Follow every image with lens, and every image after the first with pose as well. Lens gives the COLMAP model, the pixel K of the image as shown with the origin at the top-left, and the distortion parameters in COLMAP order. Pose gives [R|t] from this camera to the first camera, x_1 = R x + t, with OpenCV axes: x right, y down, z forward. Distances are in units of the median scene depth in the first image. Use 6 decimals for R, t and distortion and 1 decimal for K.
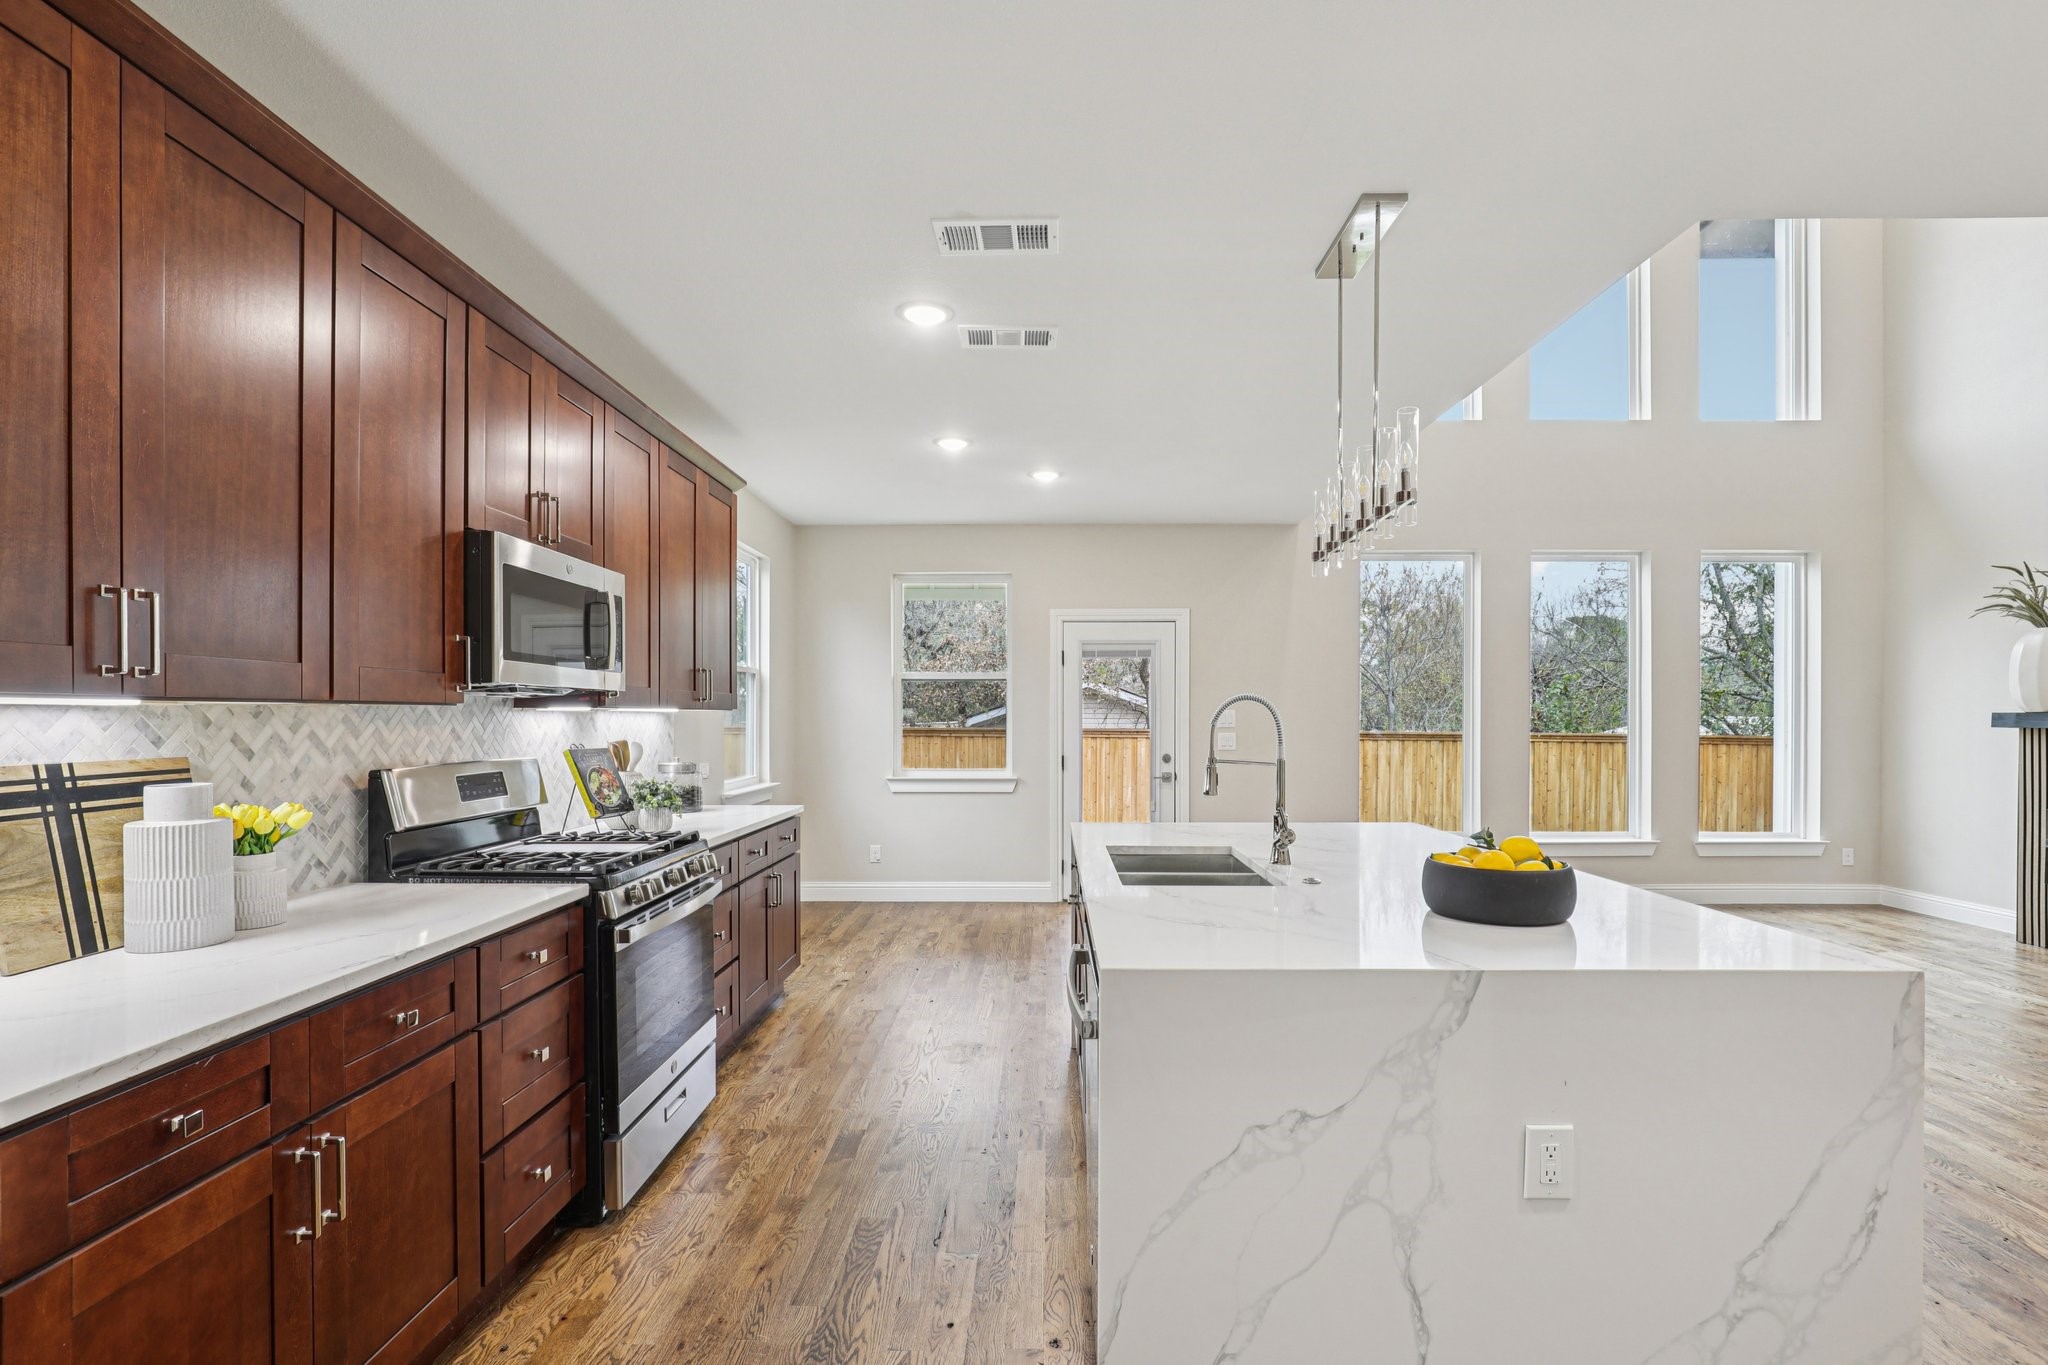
lens RADIAL K [[928.0, 0, 1042.1], [0, 928.0, 717.2], [0, 0, 1]] dist [-0.009489, 0.000422]
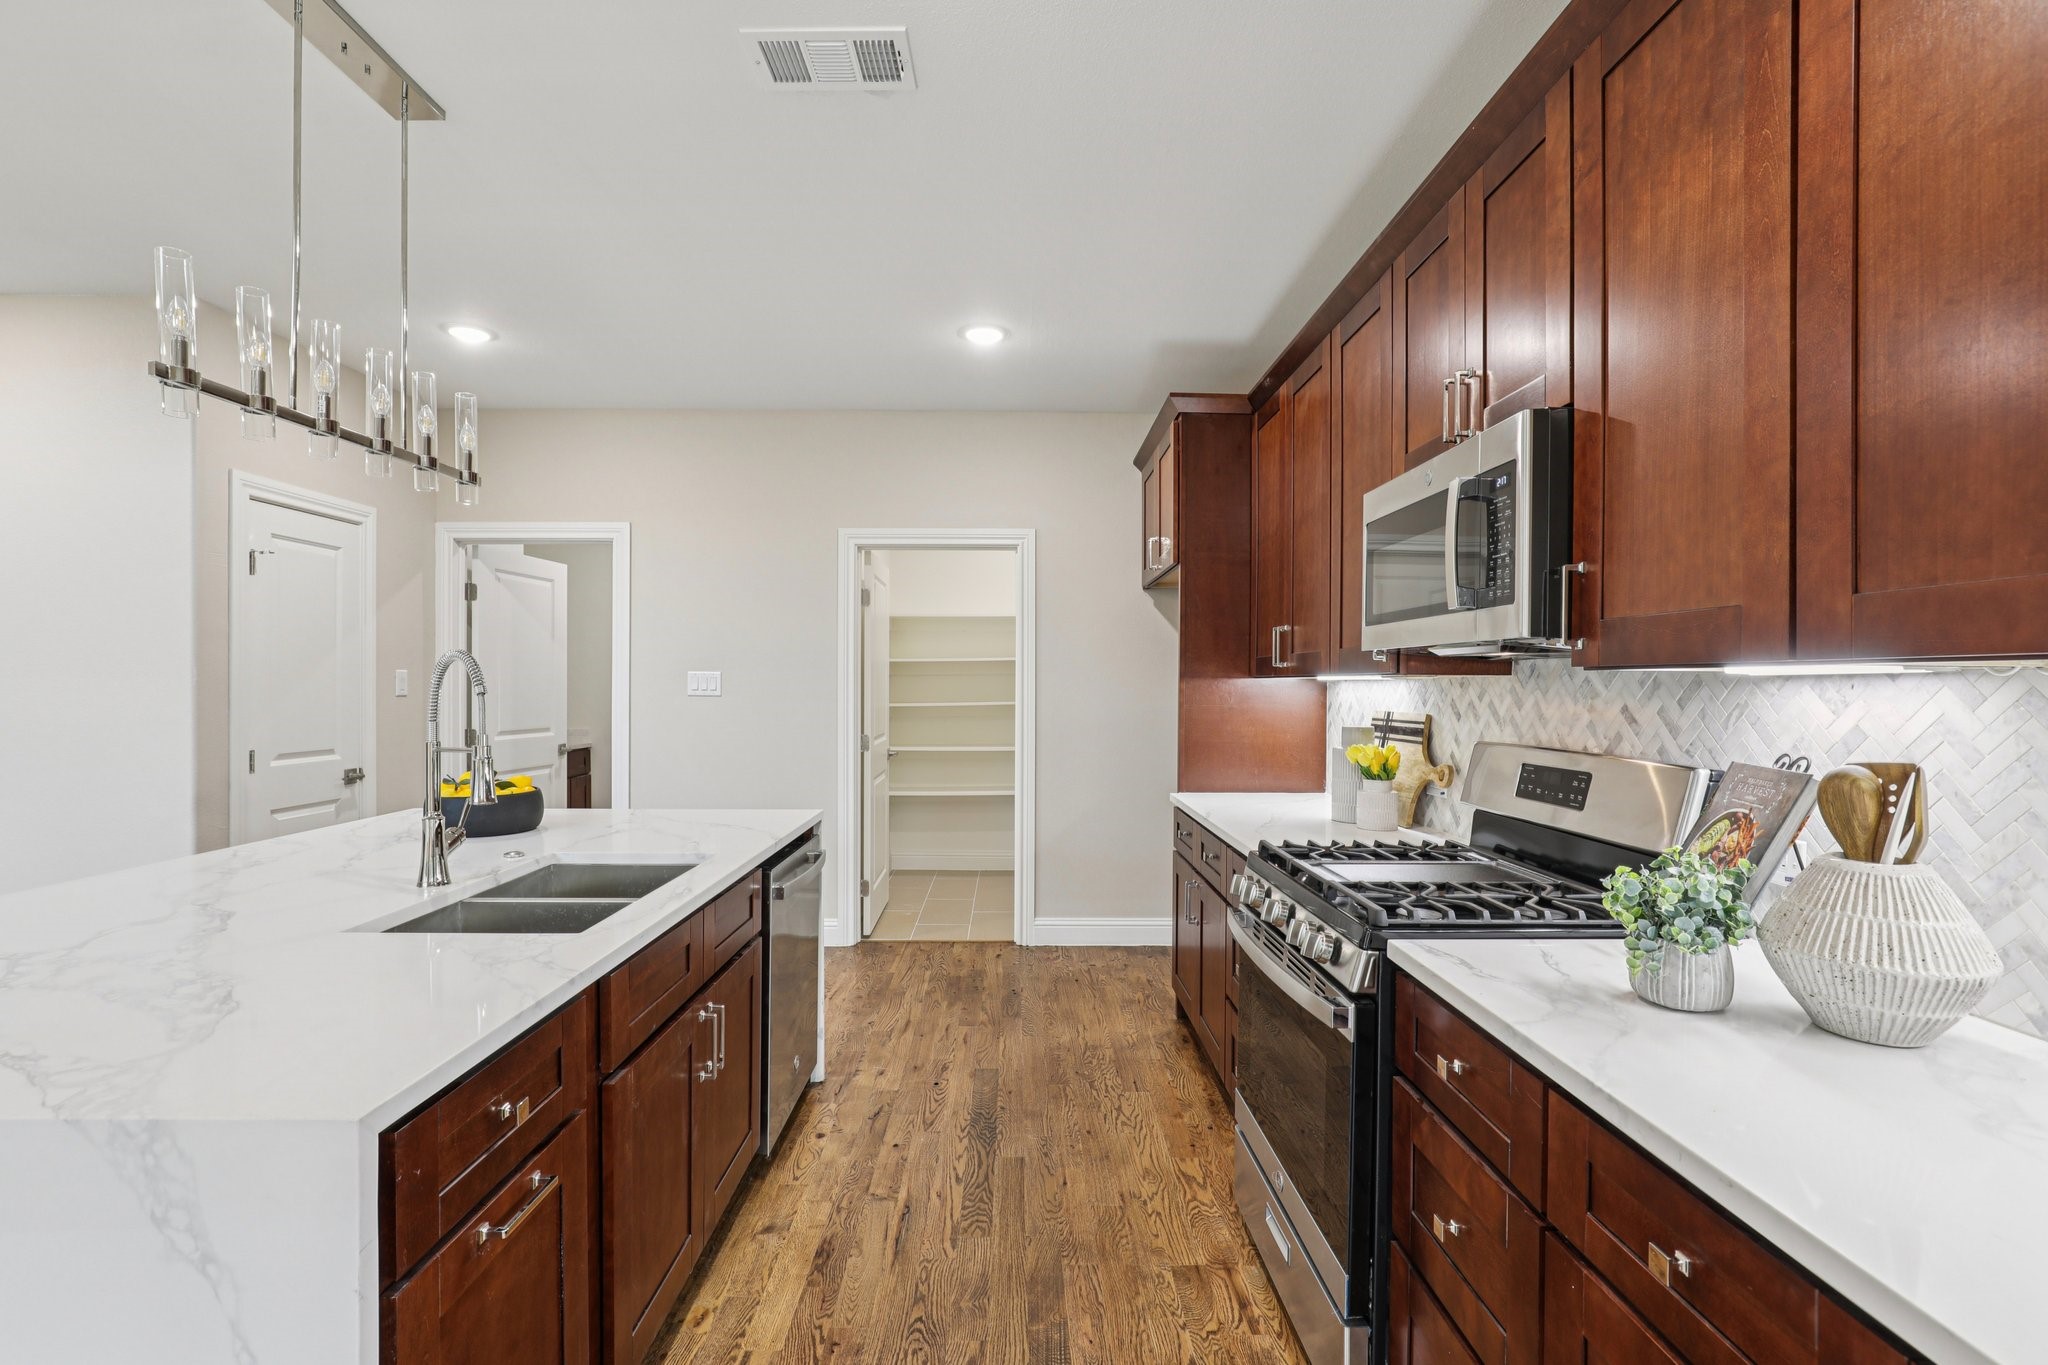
lens RADIAL K [[928.0, 0, 1023.7], [0, 928.0, 691.0], [0, 0, 1]] dist [-0.009489, 0.000422]
pose [[-0.999841, -0.005253, -0.017047, -0.214502], [-0.005445, 0.999922, 0.011257, -0.004557], [0.016987, 0.011348, -0.999791, 1.941880]]
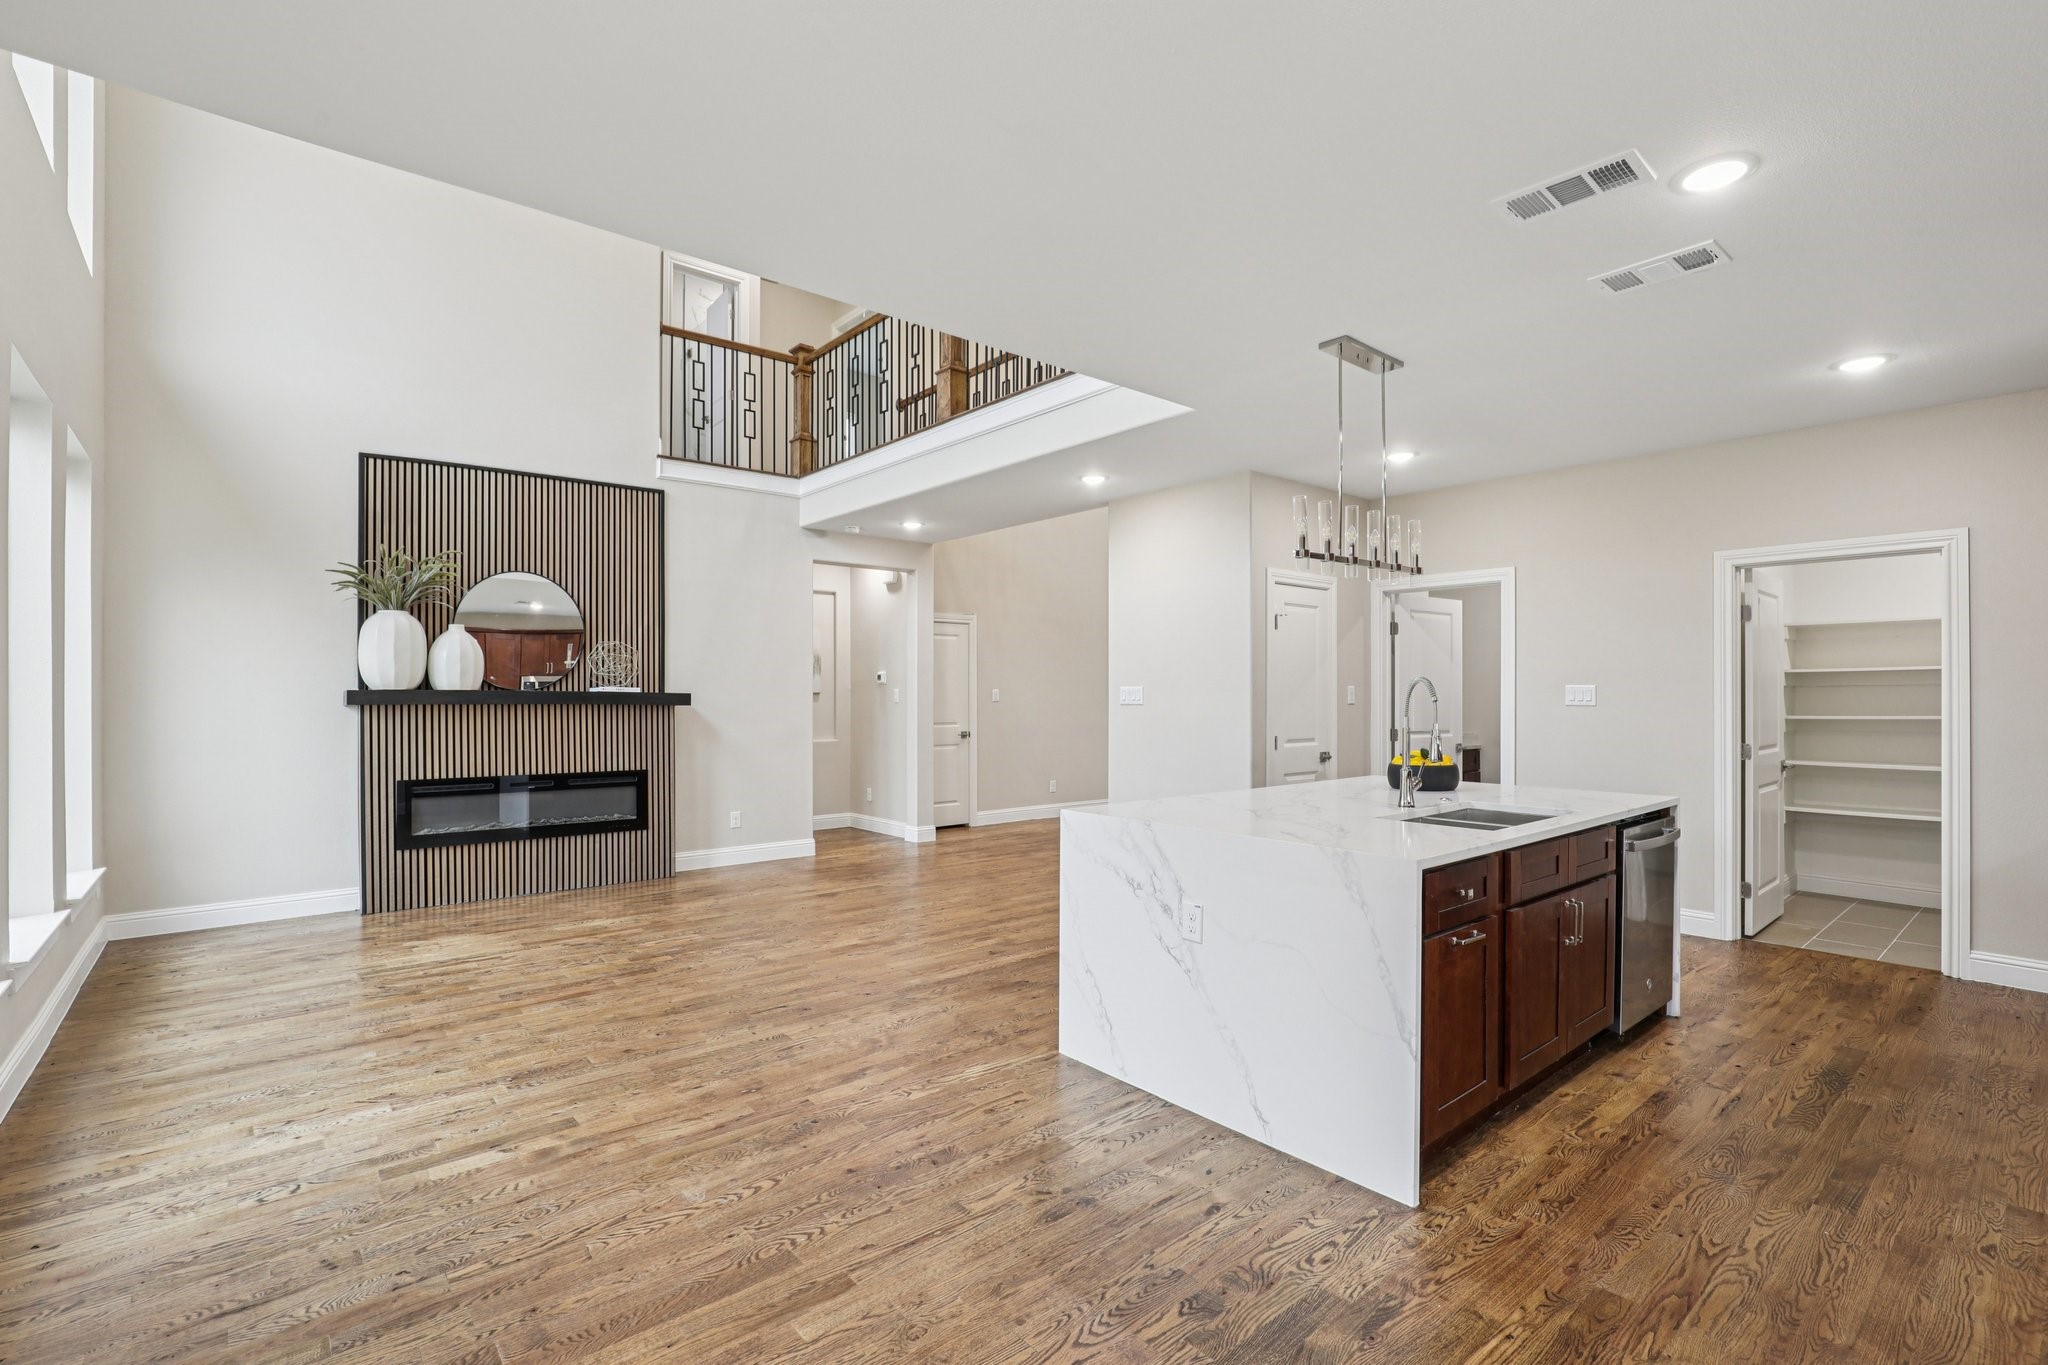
lens RADIAL K [[928.0, 0, 1033.4], [0, 928.0, 693.6], [0, 0, 1]] dist [-0.009489, 0.000422]
pose [[-0.652883, -0.001861, 0.757456, -0.436640], [0.000751, 0.999995, 0.003105, -0.006990], [-0.757458, 0.002596, -0.652879, 2.527636]]
